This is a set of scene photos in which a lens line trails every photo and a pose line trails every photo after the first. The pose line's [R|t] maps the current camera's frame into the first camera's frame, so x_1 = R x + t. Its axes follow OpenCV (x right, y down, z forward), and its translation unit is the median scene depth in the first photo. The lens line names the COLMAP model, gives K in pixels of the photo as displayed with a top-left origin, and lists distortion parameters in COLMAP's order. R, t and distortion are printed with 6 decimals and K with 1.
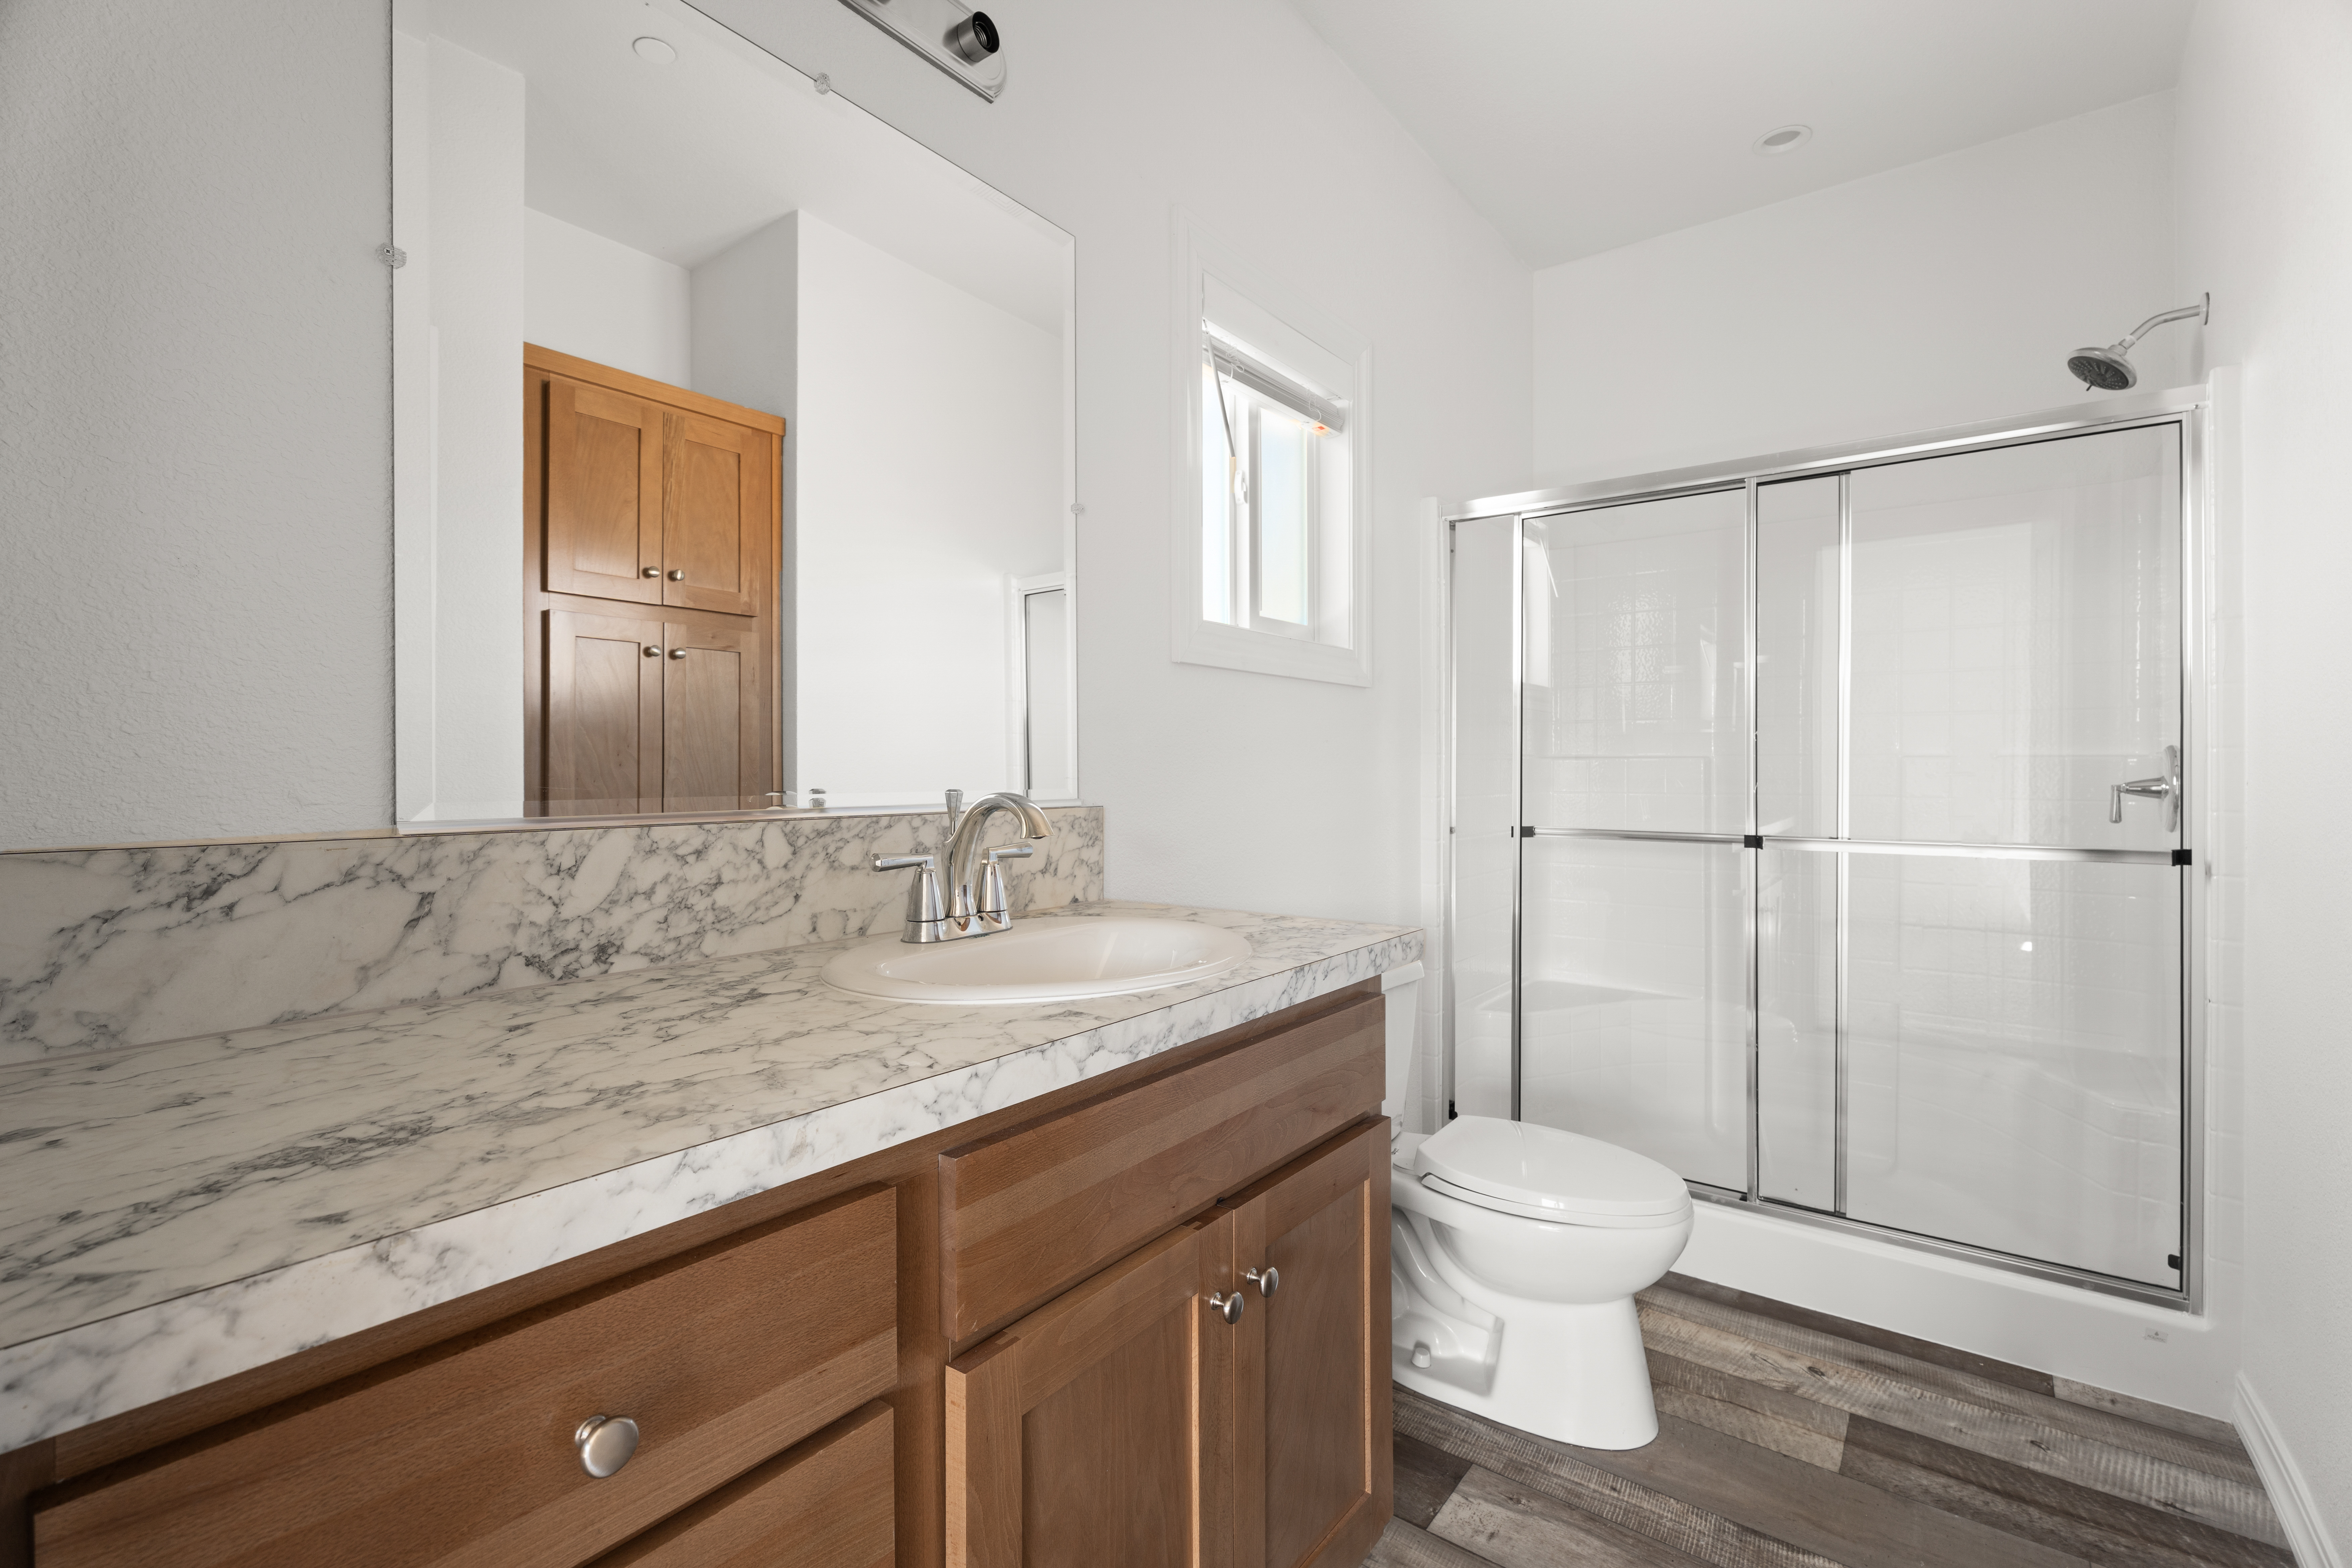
lens RADIAL K [[1043.9, 0, 1168.3], [0, 1043.9, 772.2], [0, 0, 1]] dist [0.001862, -0.001598]
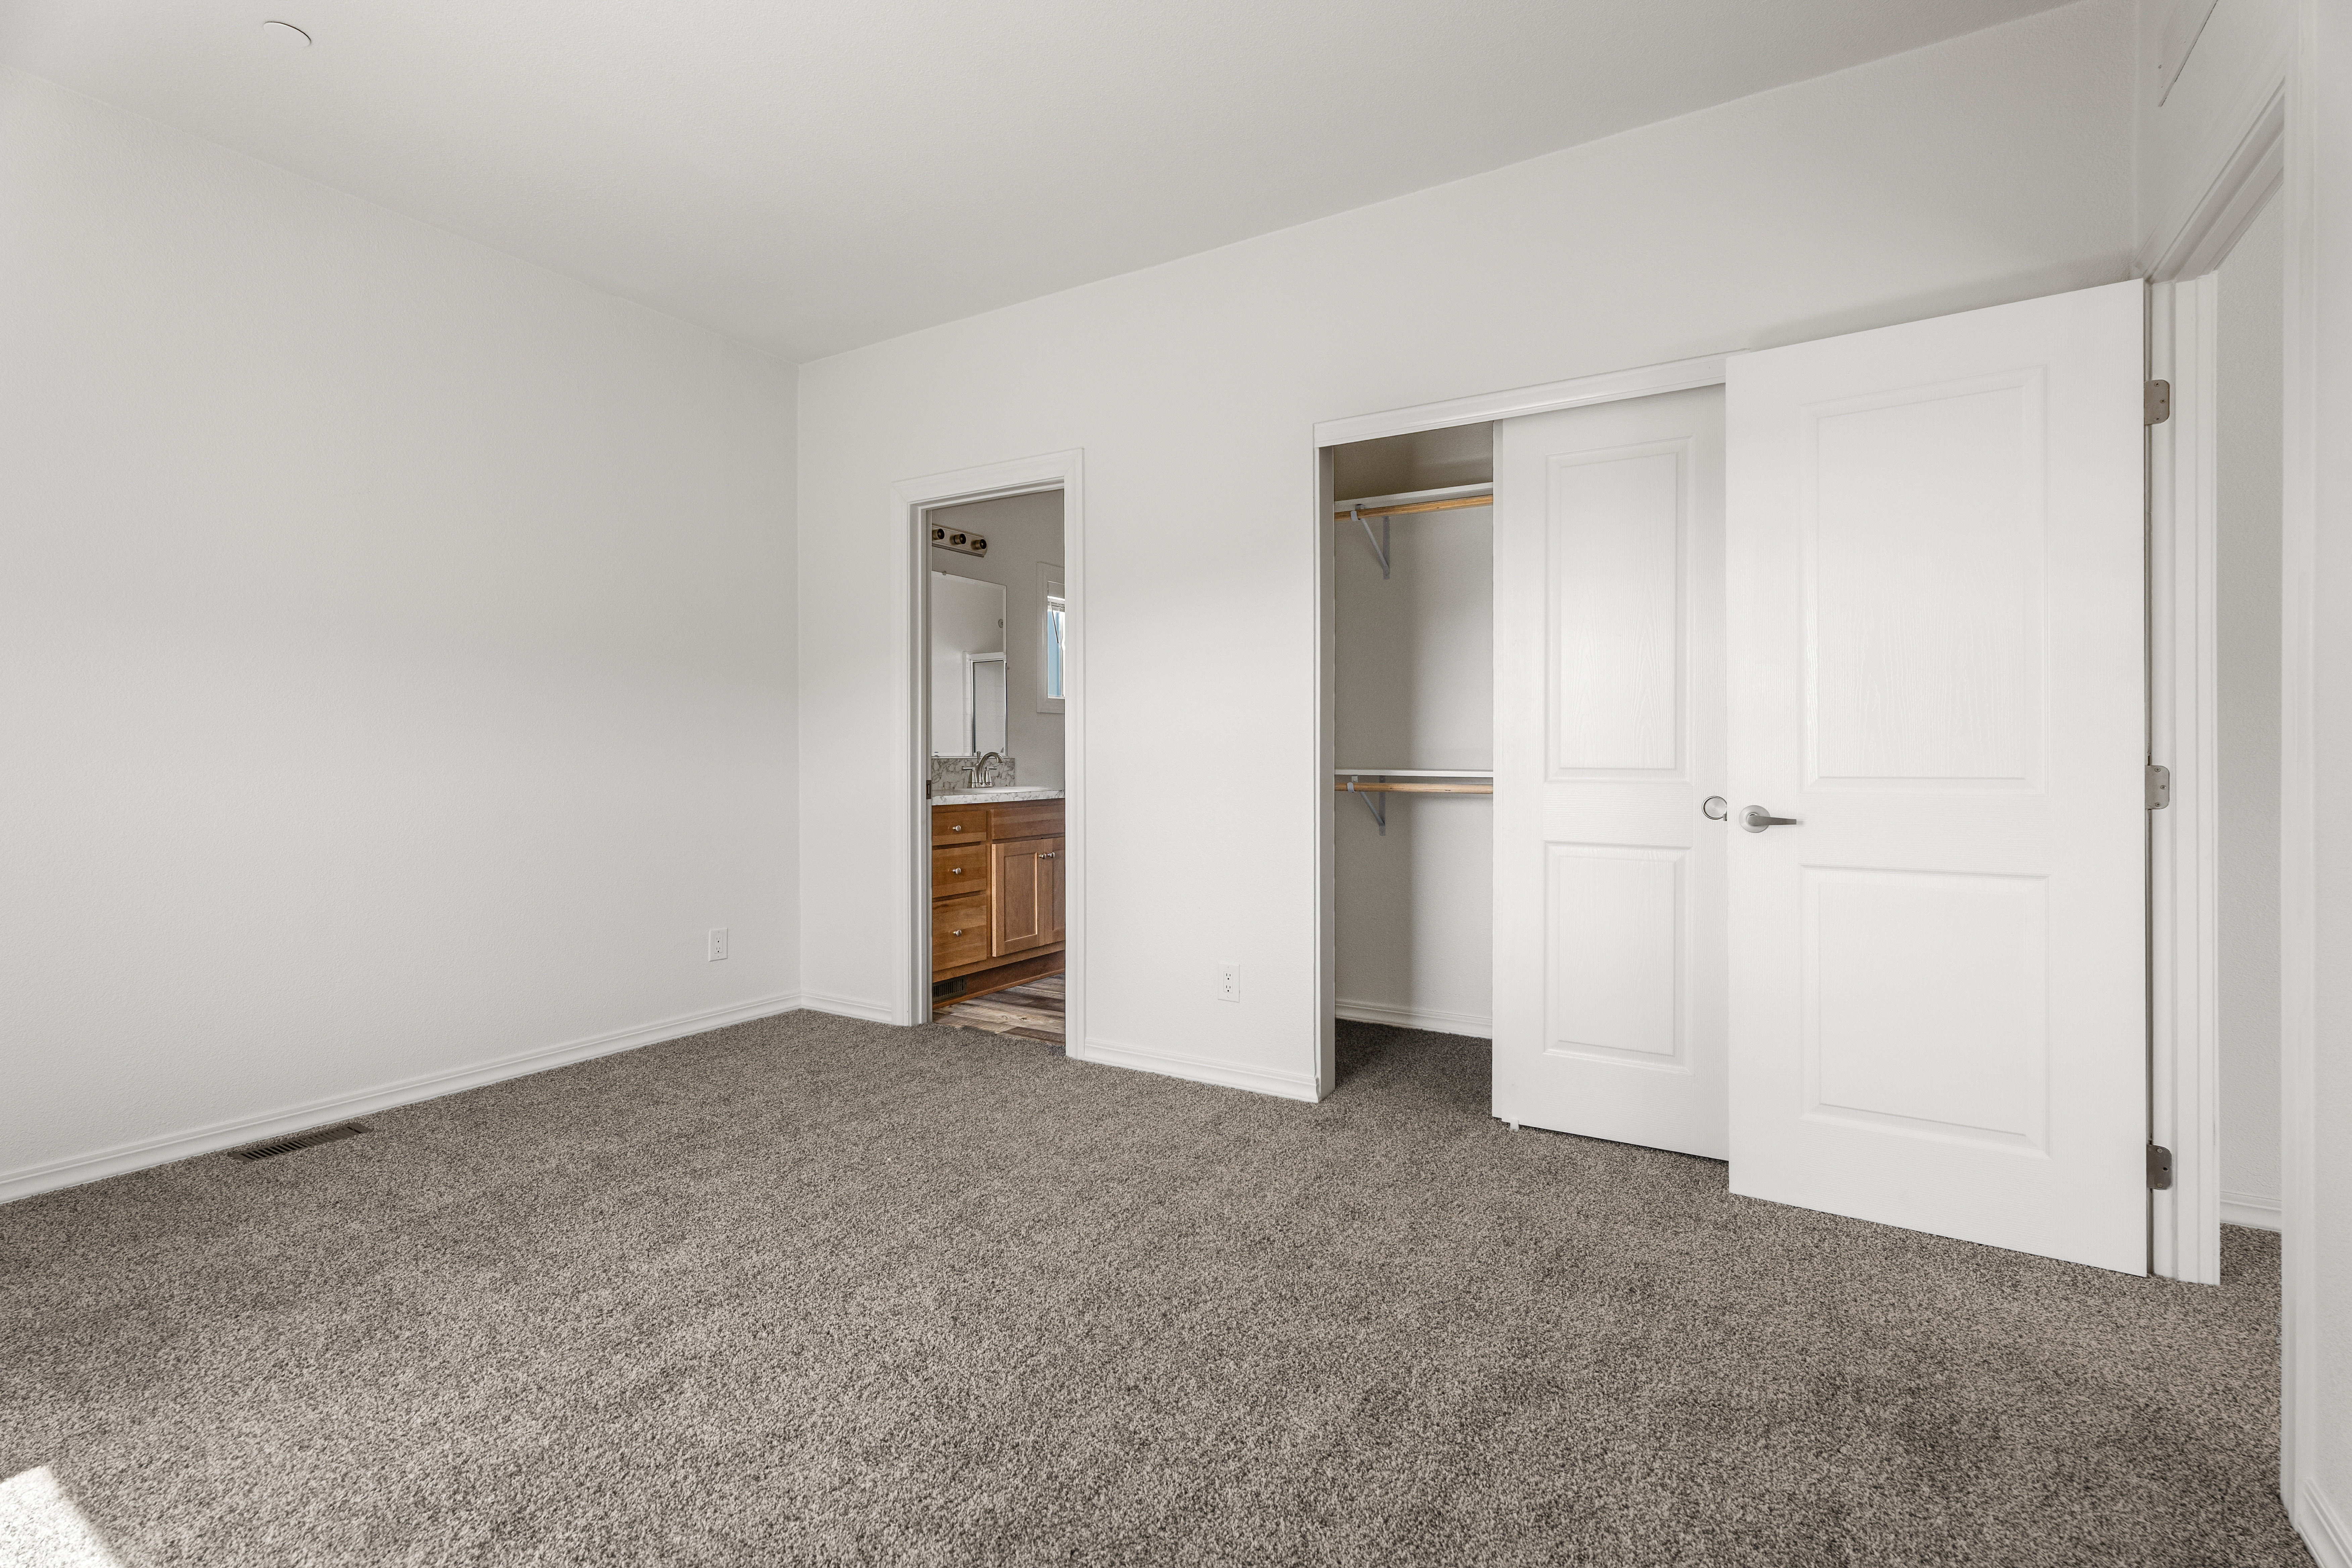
lens RADIAL K [[1051.5, 0, 1175.9], [0, 1051.5, 760.6], [0, 0, 1]] dist [0.000223, -0.001874]
pose [[0.994656, 0.002570, 0.103216, 0.134788], [-0.003173, 0.999979, 0.005675, 0.027851], [-0.103199, -0.005972, 0.994643, -3.179624]]
